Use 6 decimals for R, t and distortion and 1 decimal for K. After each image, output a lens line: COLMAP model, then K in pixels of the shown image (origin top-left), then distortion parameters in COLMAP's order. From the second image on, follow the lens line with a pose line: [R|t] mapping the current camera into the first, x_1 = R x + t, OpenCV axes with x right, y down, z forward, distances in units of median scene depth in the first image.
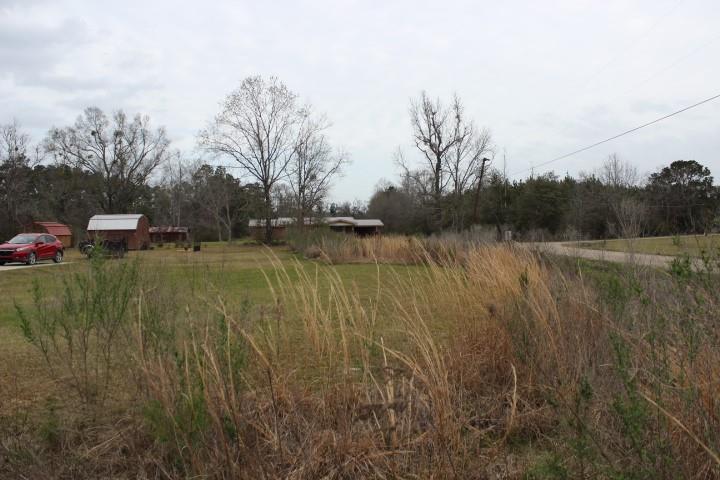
lens RADIAL K [[618.3, 0, 361.3], [0, 618.3, 250.8], [0, 0, 1]] dist [-0.200835, 0.195609]
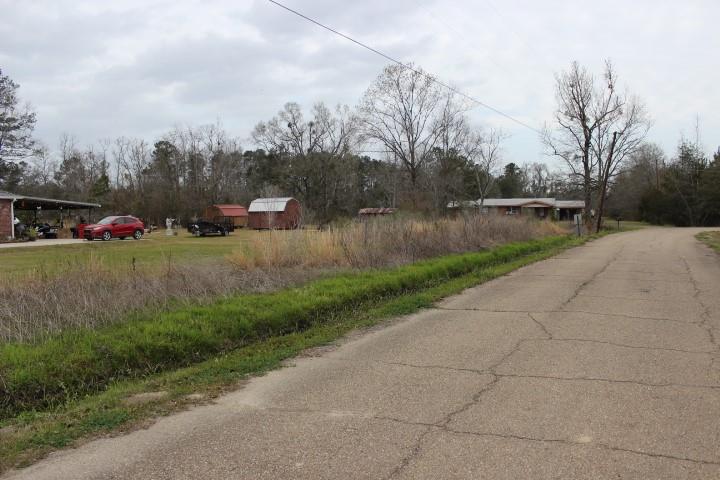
lens RADIAL K [[618.3, 0, 361.3], [0, 618.3, 250.8], [0, 0, 1]] dist [-0.200835, 0.195609]
pose [[0.881276, 0.029373, -0.471689, 0.257234], [-0.014151, 0.999259, 0.035787, -0.004046], [0.472391, -0.024863, 0.881038, 0.047646]]
